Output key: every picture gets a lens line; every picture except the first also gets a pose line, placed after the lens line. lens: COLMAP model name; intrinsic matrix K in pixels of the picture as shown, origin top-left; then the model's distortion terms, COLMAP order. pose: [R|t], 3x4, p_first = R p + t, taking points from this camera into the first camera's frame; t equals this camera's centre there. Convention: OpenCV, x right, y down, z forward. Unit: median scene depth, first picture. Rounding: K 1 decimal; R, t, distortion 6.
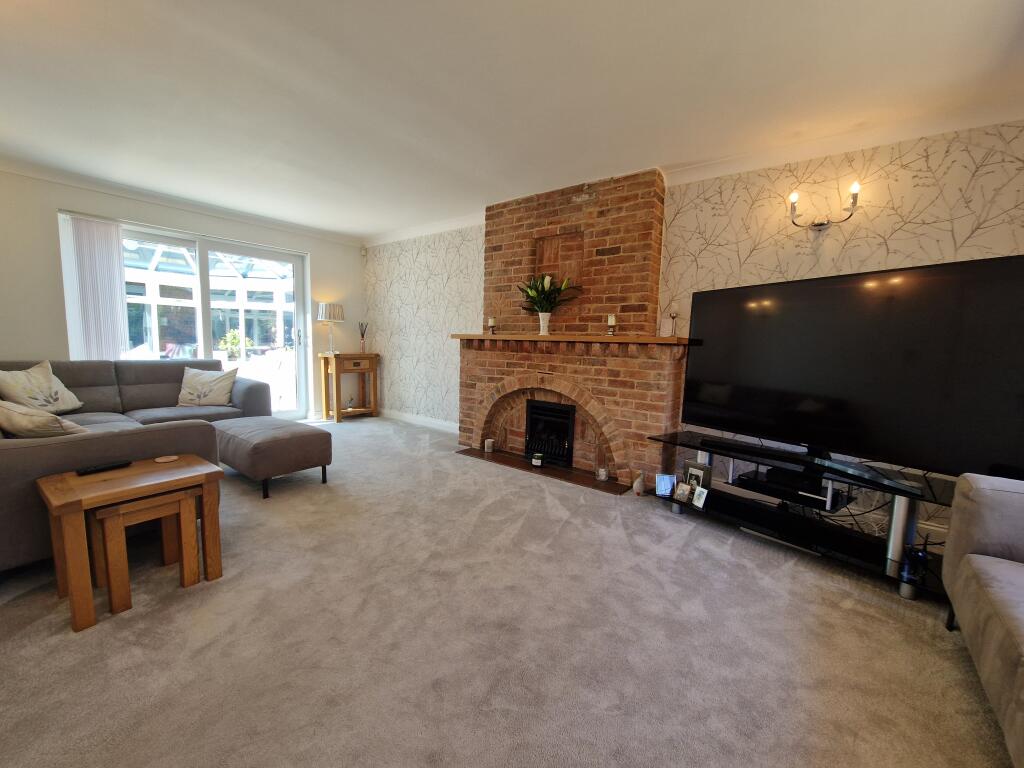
lens RADIAL K [[415.1, 0, 511.5], [0, 415.1, 385.0], [0, 0, 1]] dist [-0.001735, -0.001200]
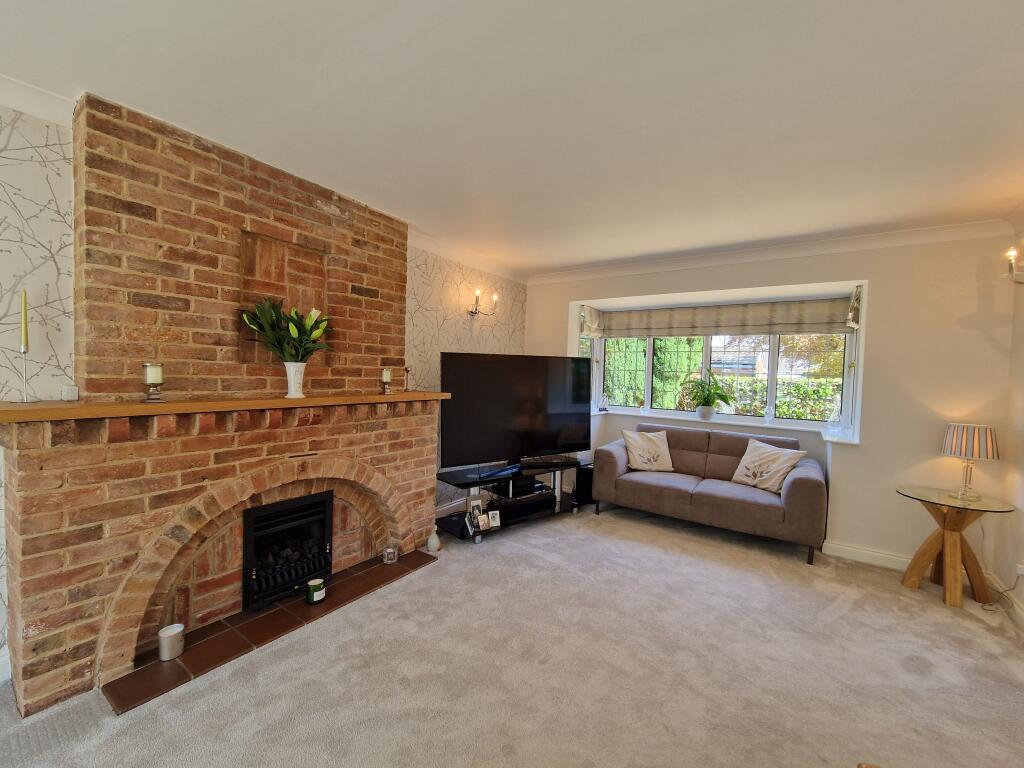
lens RADIAL K [[415.1, 0, 513.4], [0, 415.1, 384.7], [0, 0, 1]] dist [-0.001735, -0.001200]
pose [[-0.051451, -0.061025, 0.996809, -0.591947], [0.070704, 0.995404, 0.064589, -0.162137], [-0.996170, 0.073801, -0.046900, 0.723982]]
